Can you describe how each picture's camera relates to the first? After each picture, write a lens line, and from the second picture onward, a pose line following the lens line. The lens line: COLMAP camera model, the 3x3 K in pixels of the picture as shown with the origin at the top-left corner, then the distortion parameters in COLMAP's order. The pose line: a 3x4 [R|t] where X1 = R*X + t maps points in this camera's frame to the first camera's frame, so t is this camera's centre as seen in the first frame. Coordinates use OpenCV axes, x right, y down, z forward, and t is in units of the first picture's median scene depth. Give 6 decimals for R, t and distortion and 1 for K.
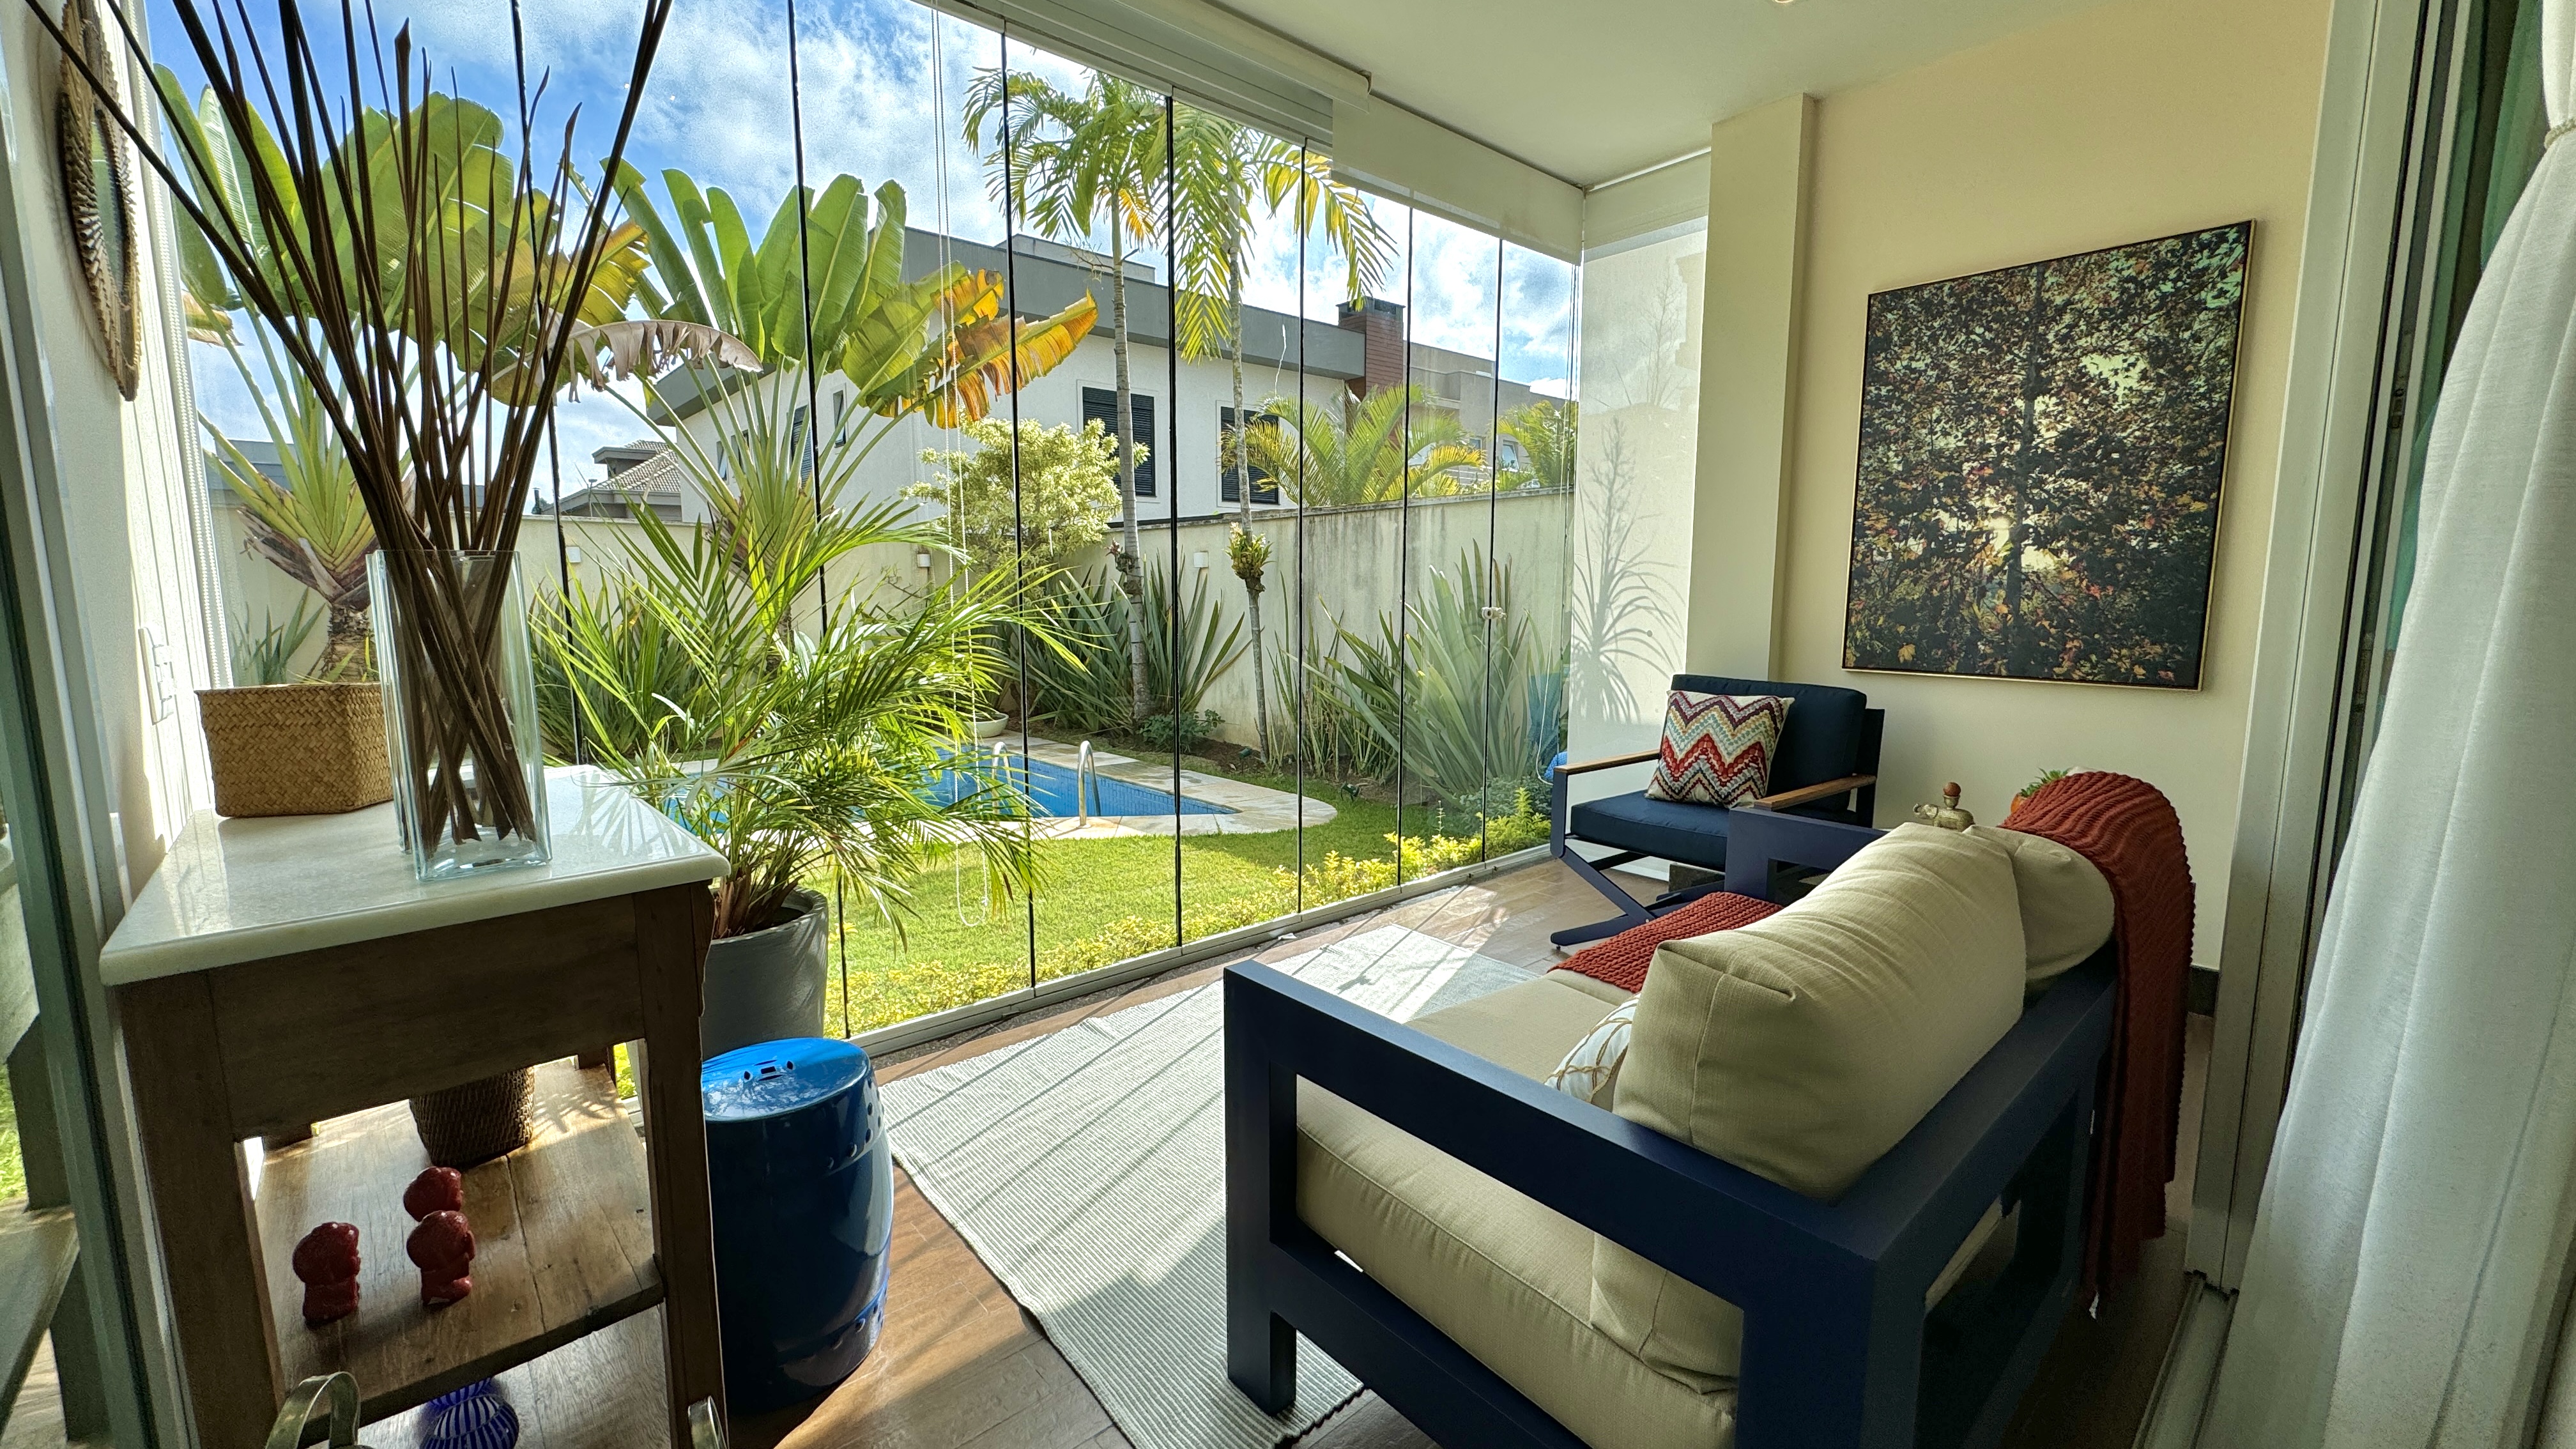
lens RADIAL K [[1026.5, 0, 1283.5], [0, 1026.5, 717.6], [0, 0, 1]] dist [-0.001293, 0.000606]
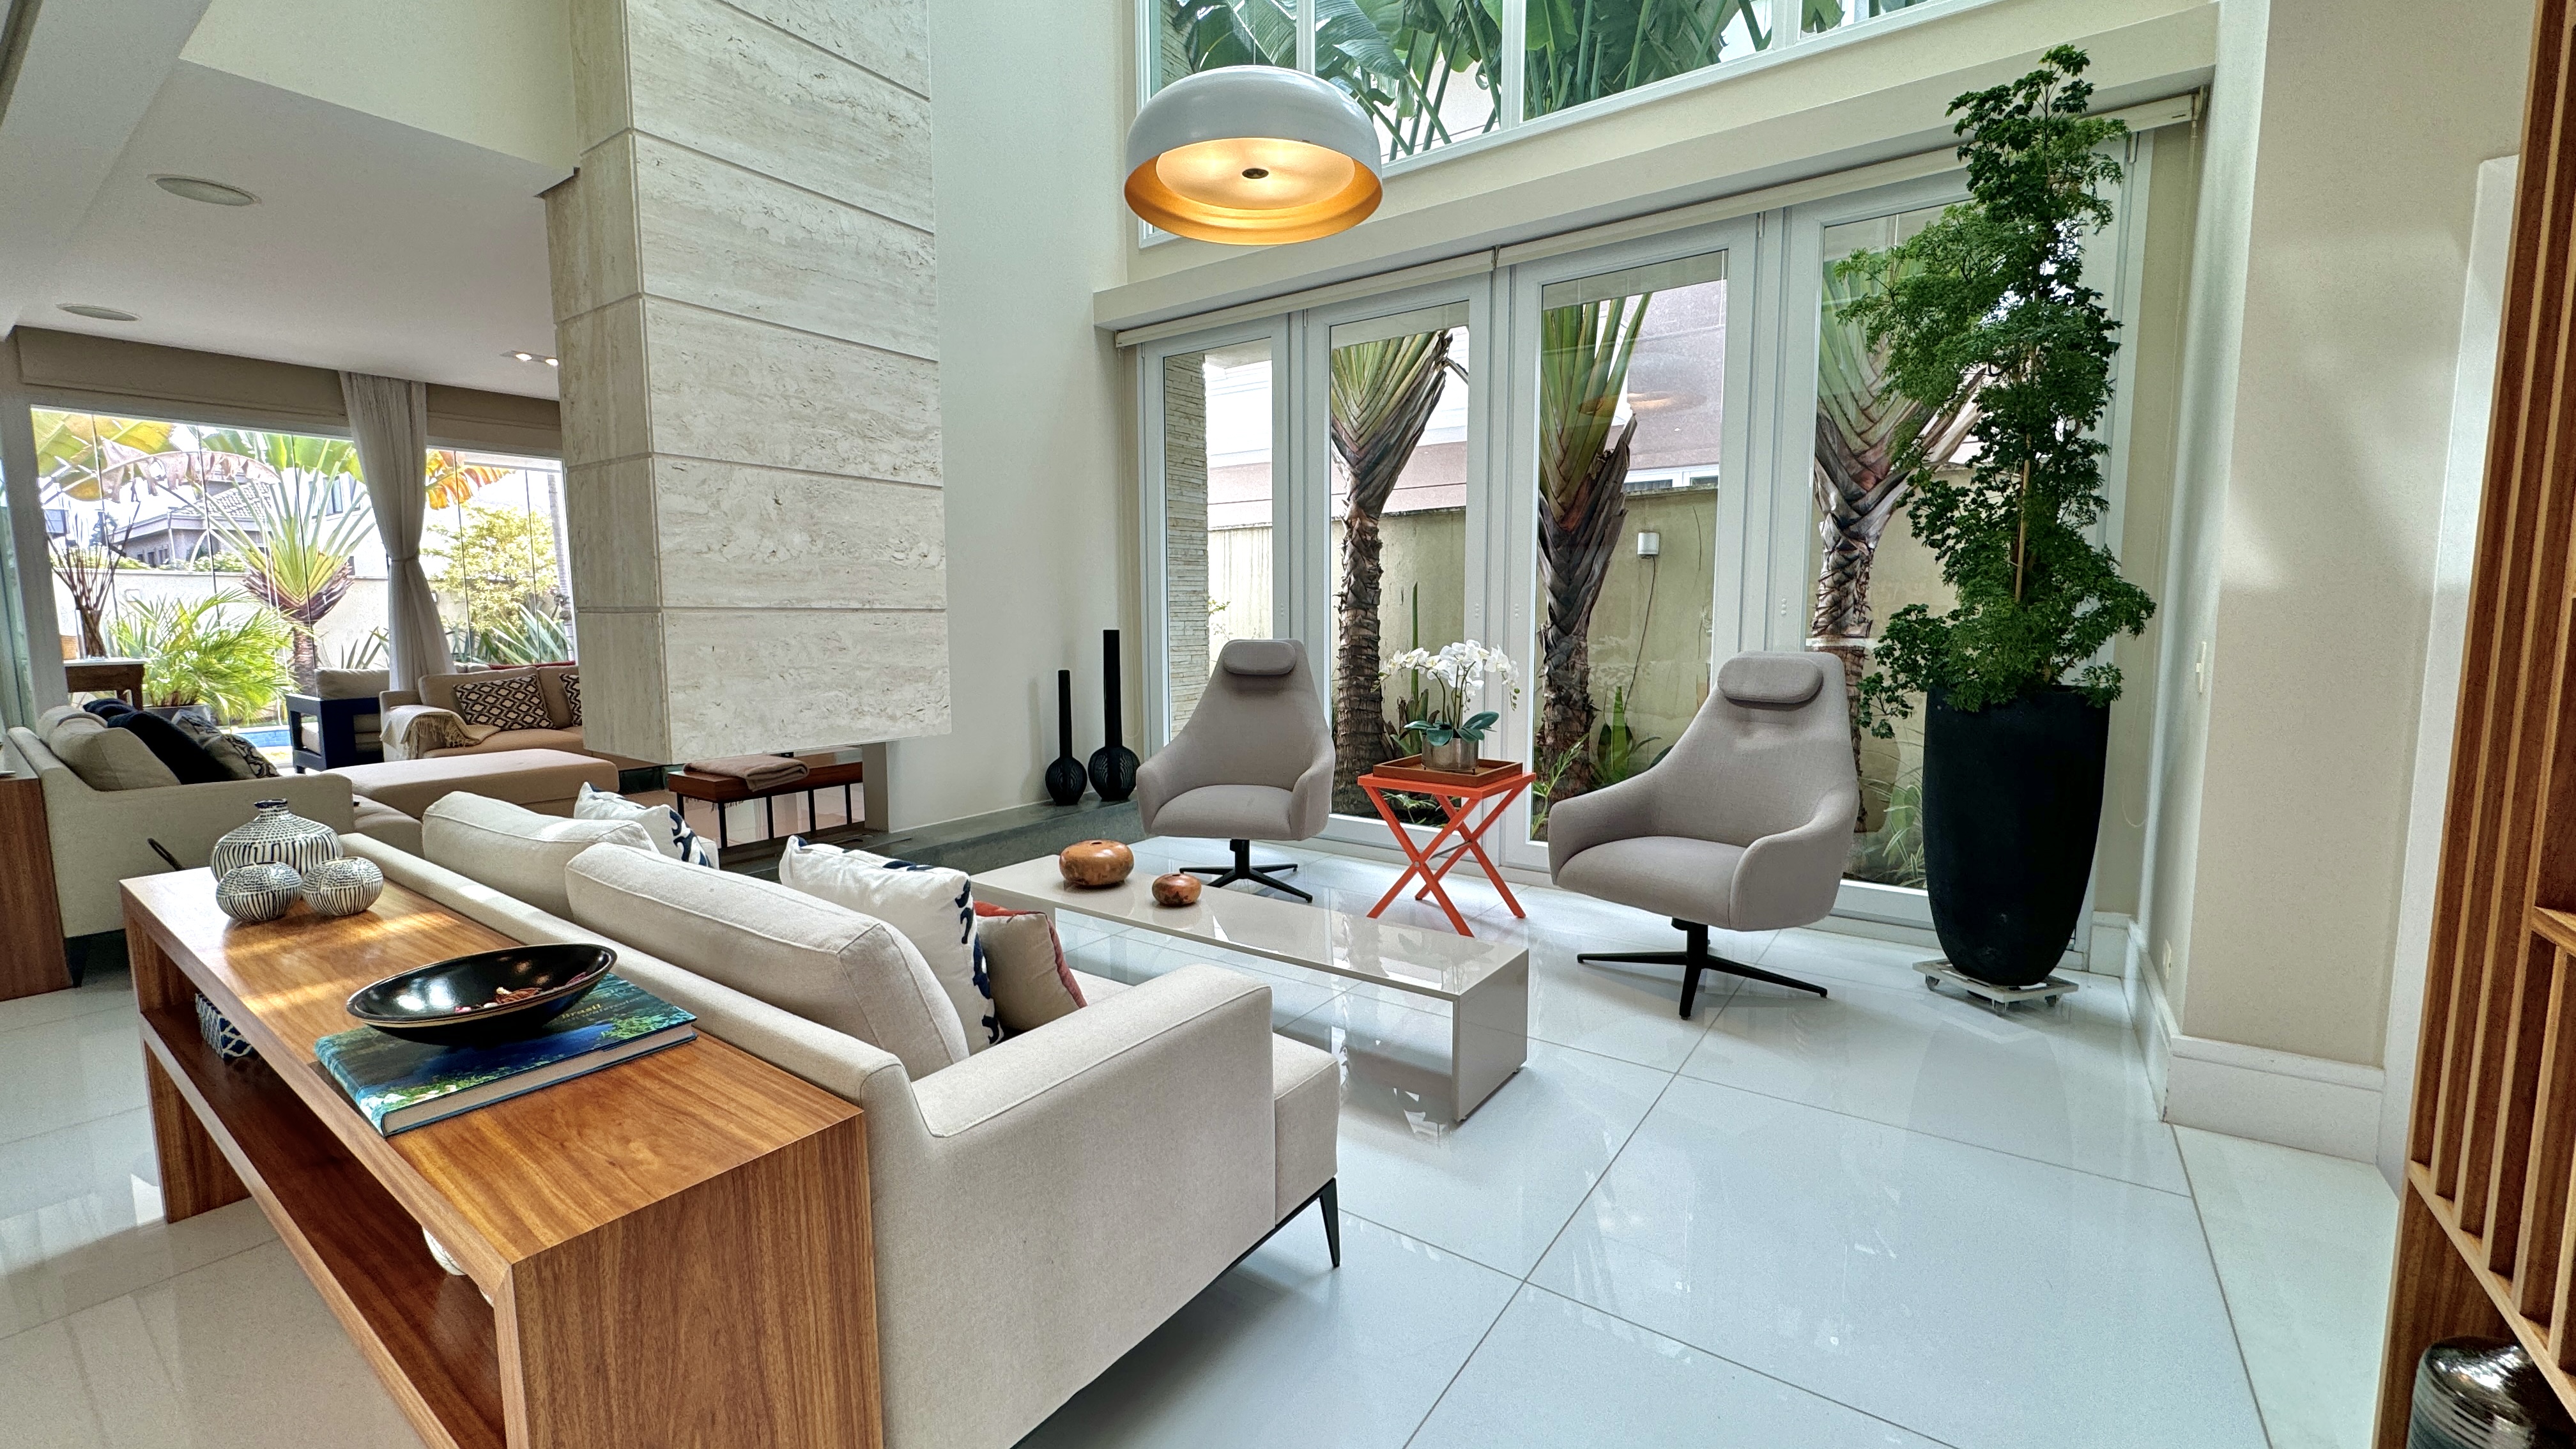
lens RADIAL K [[1026.5, 0, 1315.8], [0, 1026.5, 716.5], [0, 0, 1]] dist [-0.001293, 0.000606]
pose [[0.972880, -0.029082, 0.229474, 0.682162], [0.034368, 0.999227, -0.019073, 0.116251], [-0.228742, 0.026443, 0.973128, -0.908352]]
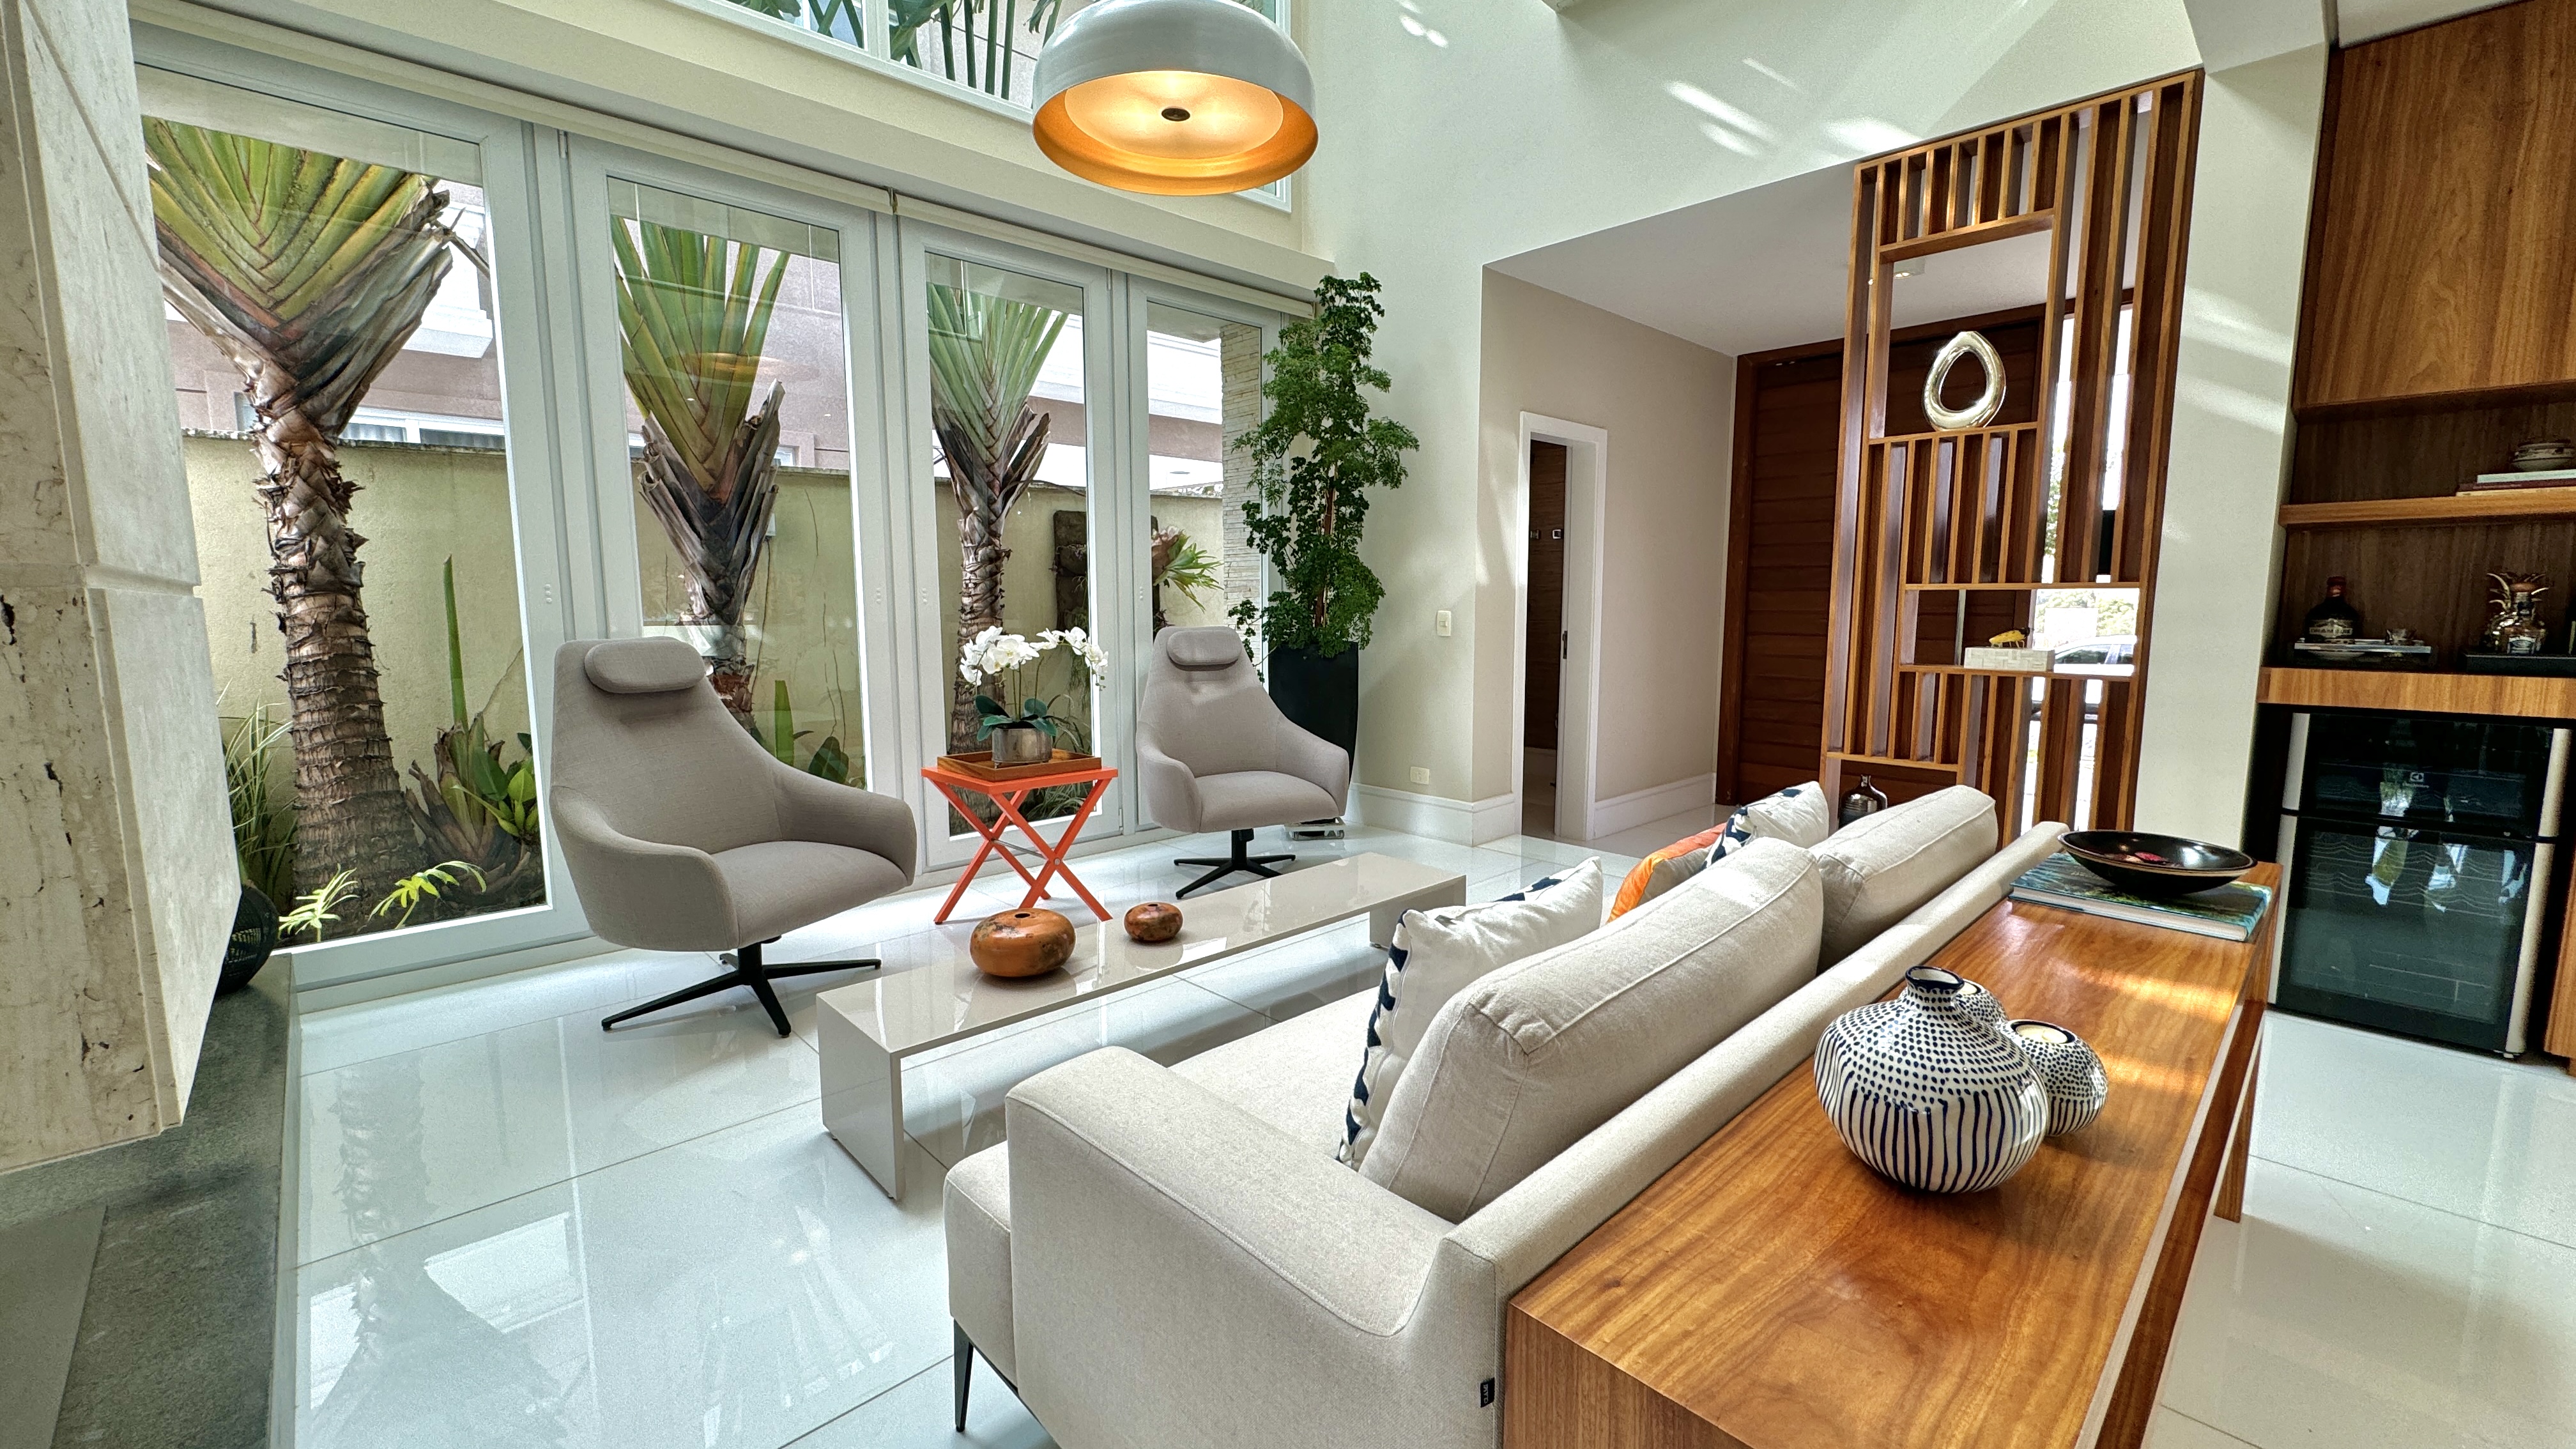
lens RADIAL K [[1026.5, 0, 1291.3], [0, 1026.5, 721.8], [0, 0, 1]] dist [-0.001293, 0.000606]
pose [[-0.035187, -0.120208, 0.992125, 0.368055], [0.129057, 0.983881, 0.123786, 0.071195], [-0.991013, 0.132396, -0.019106, -0.530518]]
